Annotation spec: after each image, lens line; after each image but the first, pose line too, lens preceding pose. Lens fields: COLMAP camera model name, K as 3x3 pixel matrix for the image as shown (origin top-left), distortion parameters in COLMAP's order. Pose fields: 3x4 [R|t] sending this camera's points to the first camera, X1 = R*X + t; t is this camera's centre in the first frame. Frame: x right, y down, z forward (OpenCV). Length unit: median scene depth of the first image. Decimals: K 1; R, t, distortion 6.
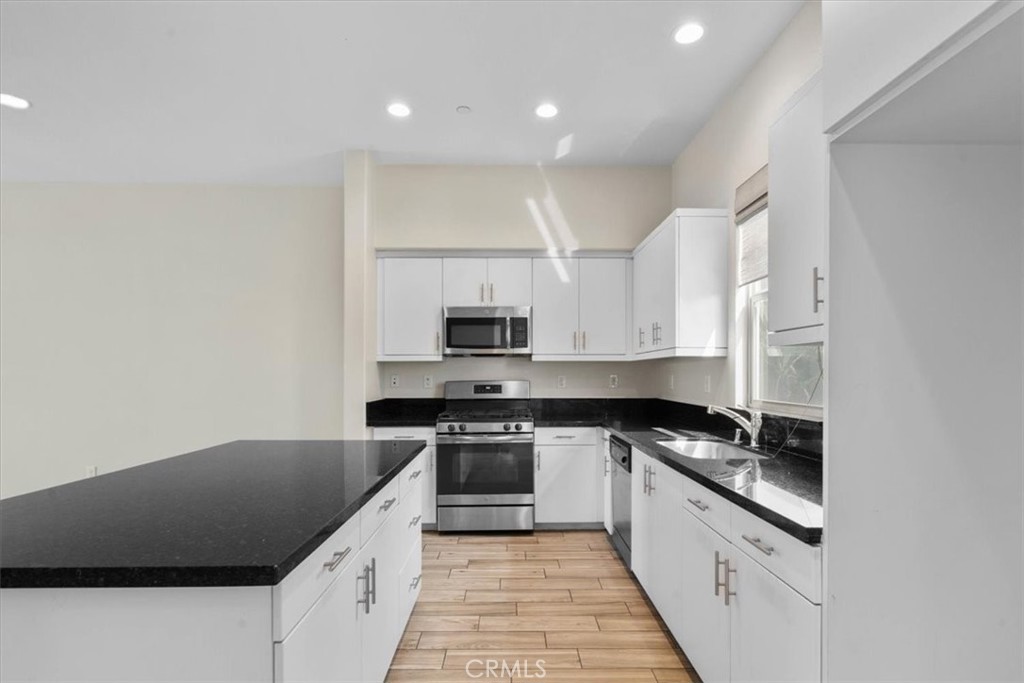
lens RADIAL K [[498.6, 0, 512.7], [0, 498.6, 367.8], [0, 0, 1]] dist [-0.000865, 0.000063]
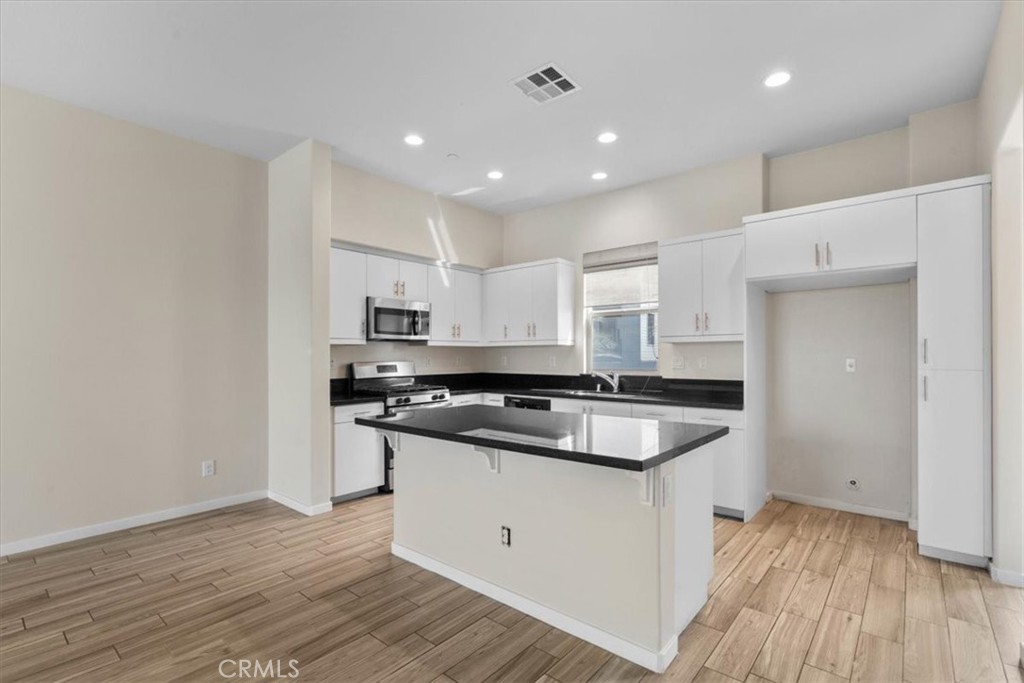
lens RADIAL K [[471.8, 0, 512.0], [0, 471.8, 341.5], [0, 0, 1]] dist [-0.000471, 0.000439]
pose [[0.656532, 0.020104, 0.754030, -0.728543], [-0.008055, 0.999775, -0.019642, -0.002495], [-0.754255, 0.006822, 0.656546, 0.050820]]
